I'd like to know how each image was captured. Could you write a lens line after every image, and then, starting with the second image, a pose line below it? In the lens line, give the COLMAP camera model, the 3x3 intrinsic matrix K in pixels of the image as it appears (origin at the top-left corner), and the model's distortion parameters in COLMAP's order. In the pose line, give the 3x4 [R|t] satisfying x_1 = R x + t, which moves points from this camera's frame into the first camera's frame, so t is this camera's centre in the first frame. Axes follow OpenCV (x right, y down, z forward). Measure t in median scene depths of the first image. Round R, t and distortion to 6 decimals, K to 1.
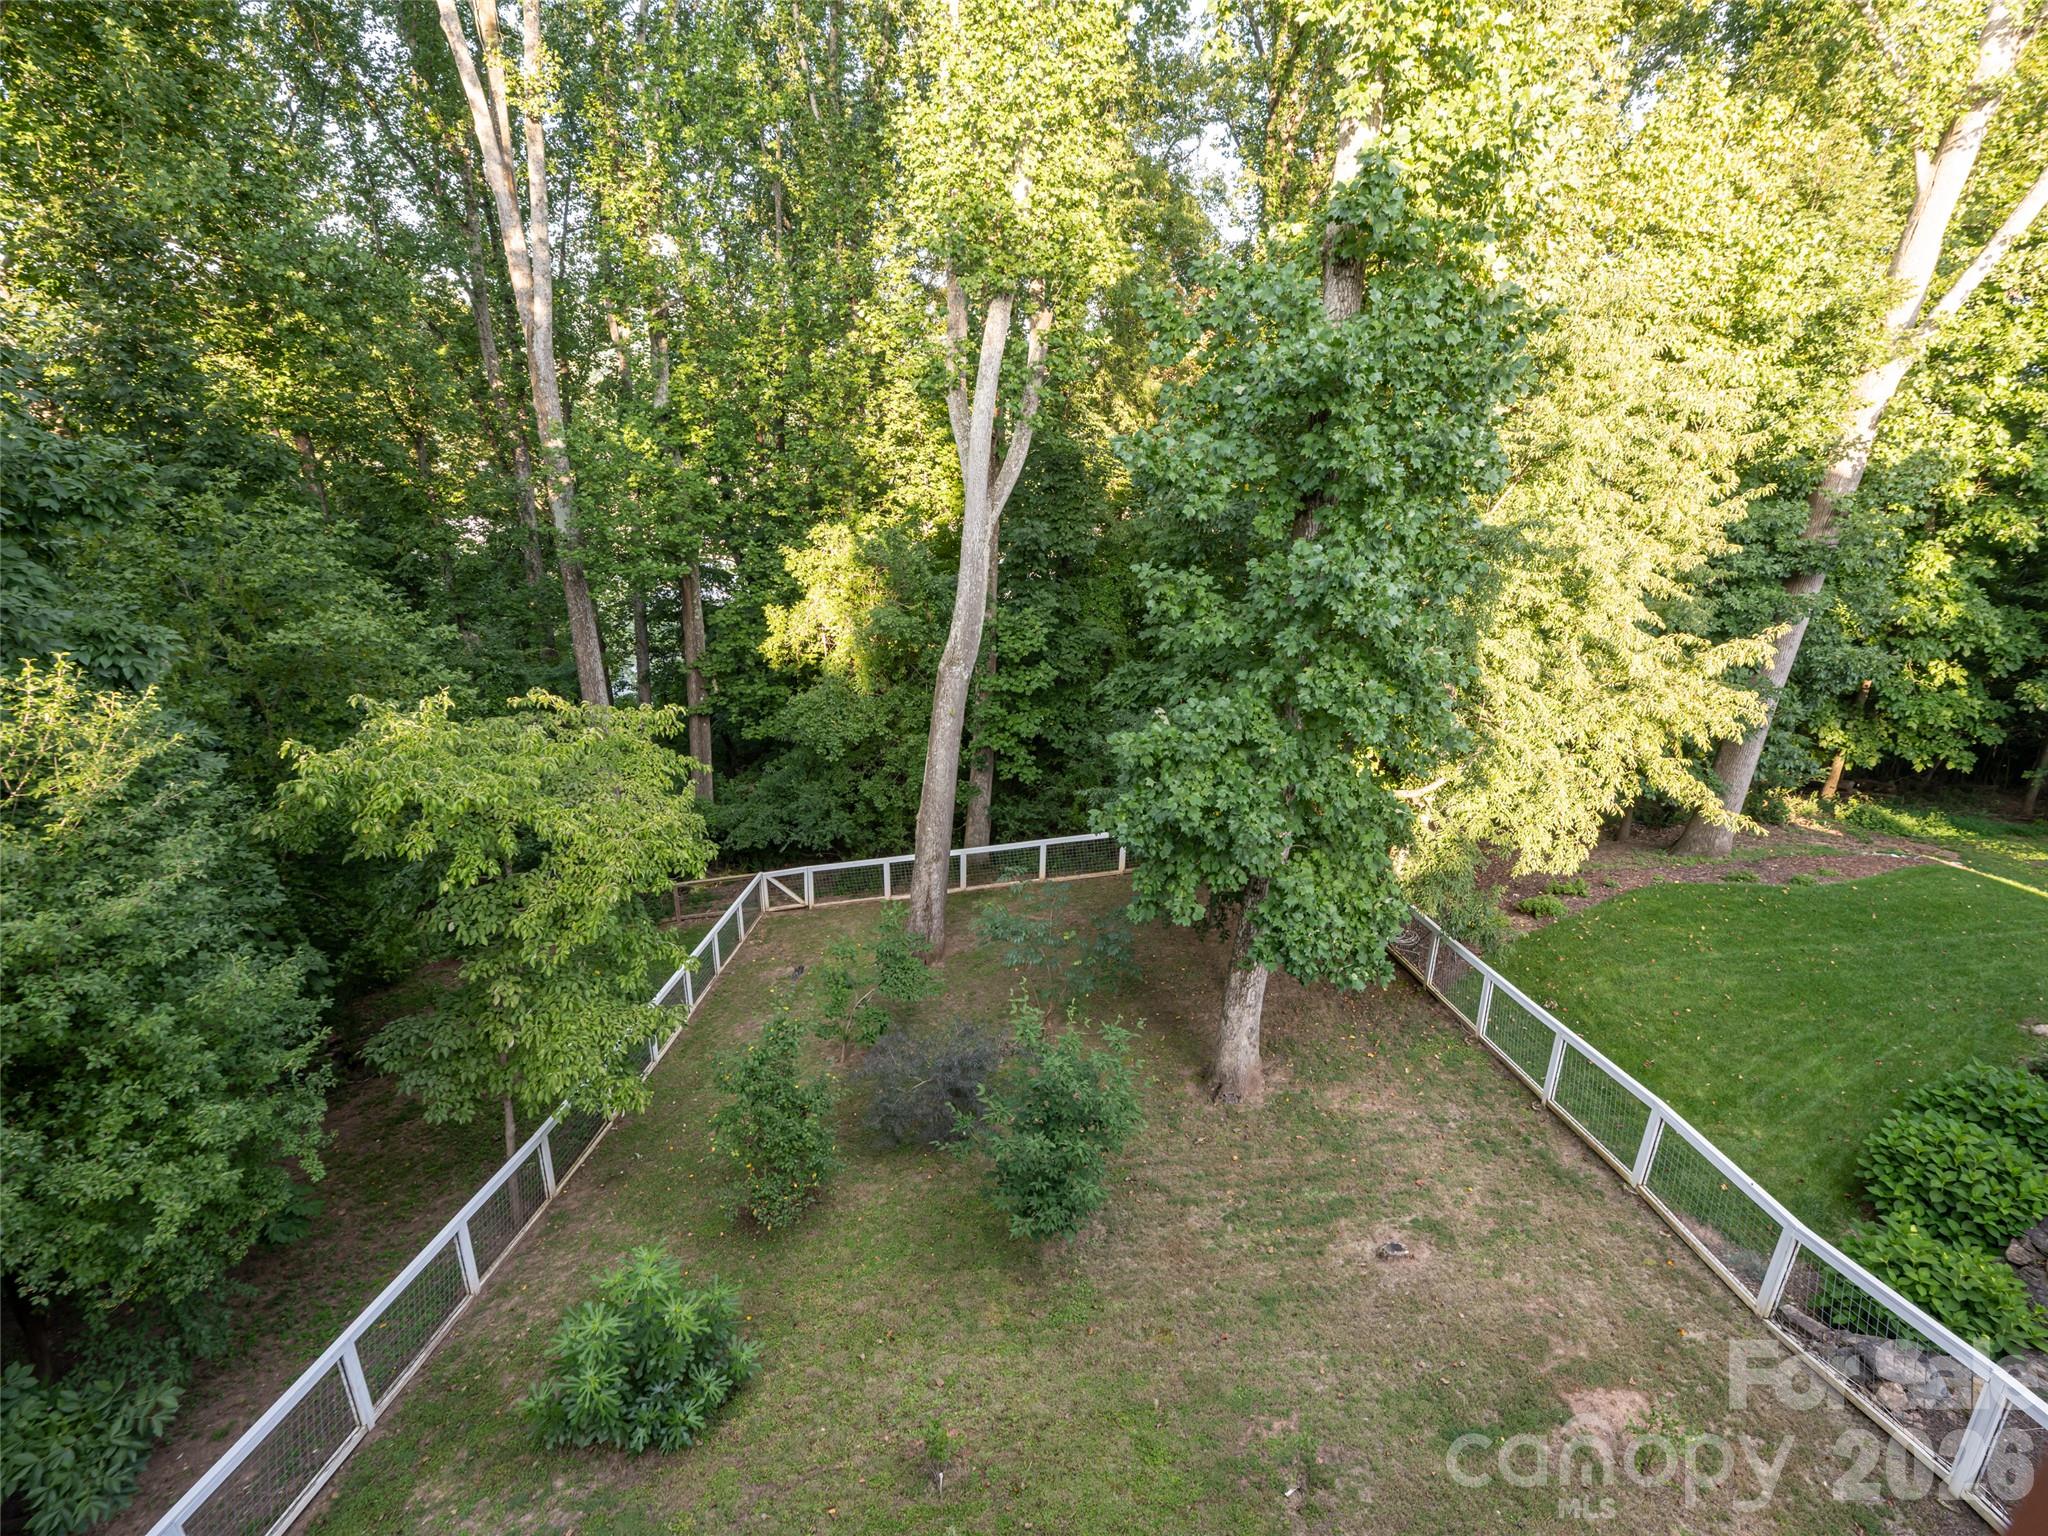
lens RADIAL K [[1017.8, 0, 1024.0], [0, 1017.8, 768.0], [0, 0, 1]] dist [0.002286, 0.000247]
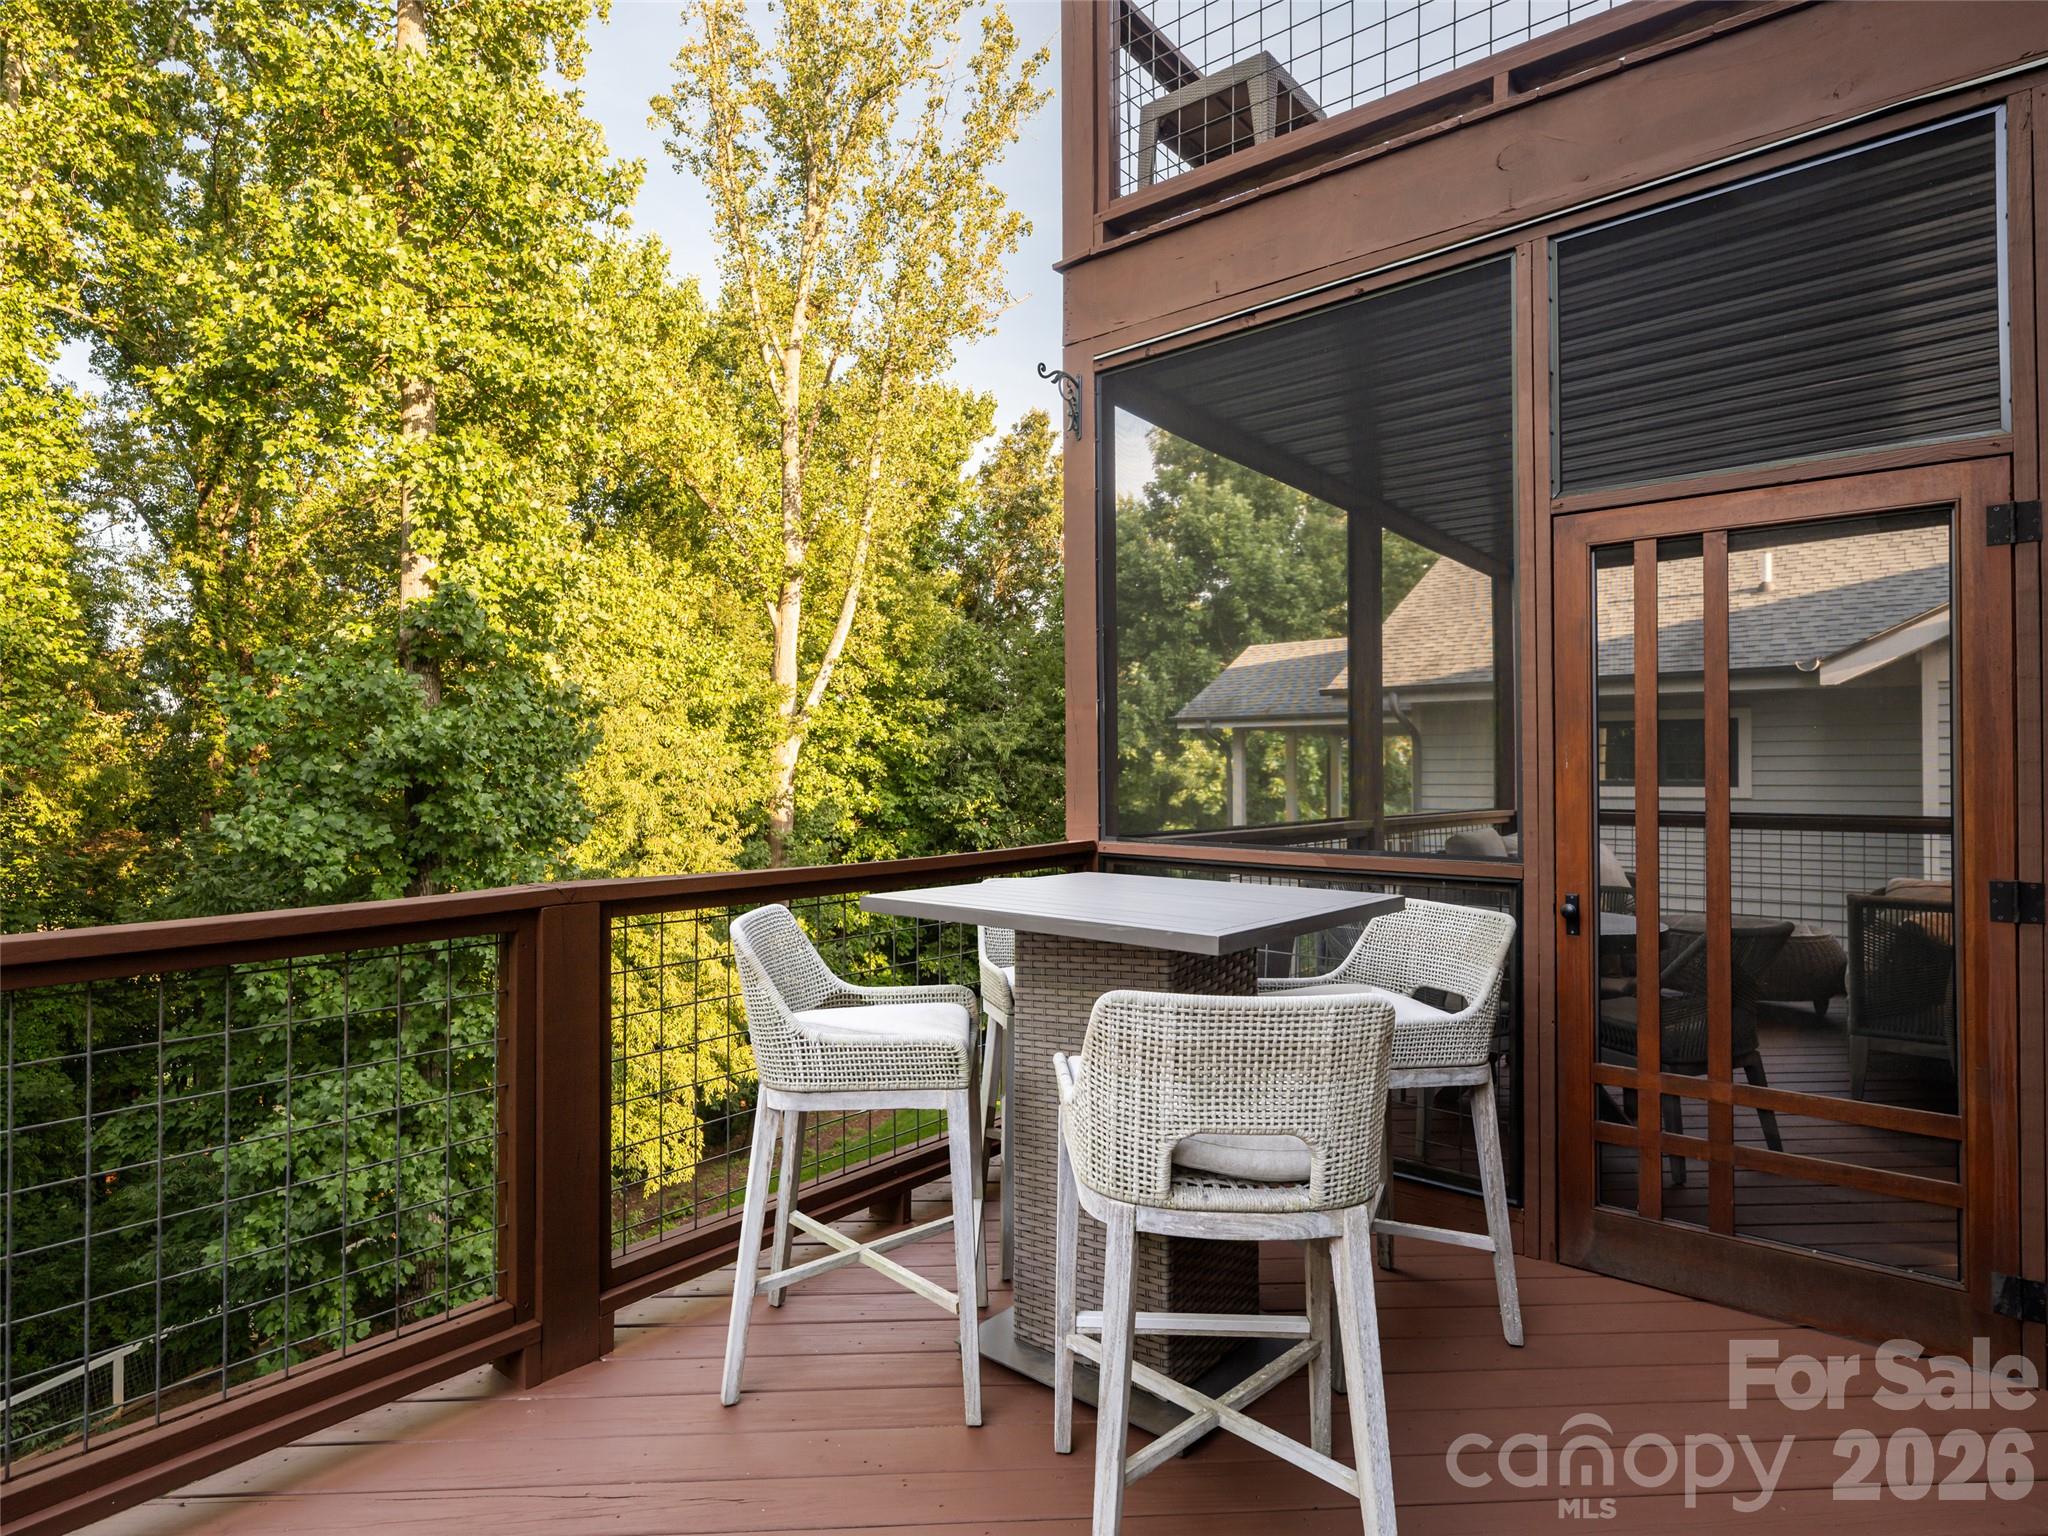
lens RADIAL K [[1073.3, 0, 1024.0], [0, 1073.3, 768.0], [0, 0, 1]] dist [-0.000074, -0.000030]
pose [[0.620222, -0.031317, 0.783801, -0.151885], [0.301844, 0.931794, -0.201619, 0.042152], [-0.724027, 0.361634, 0.587372, -0.104440]]
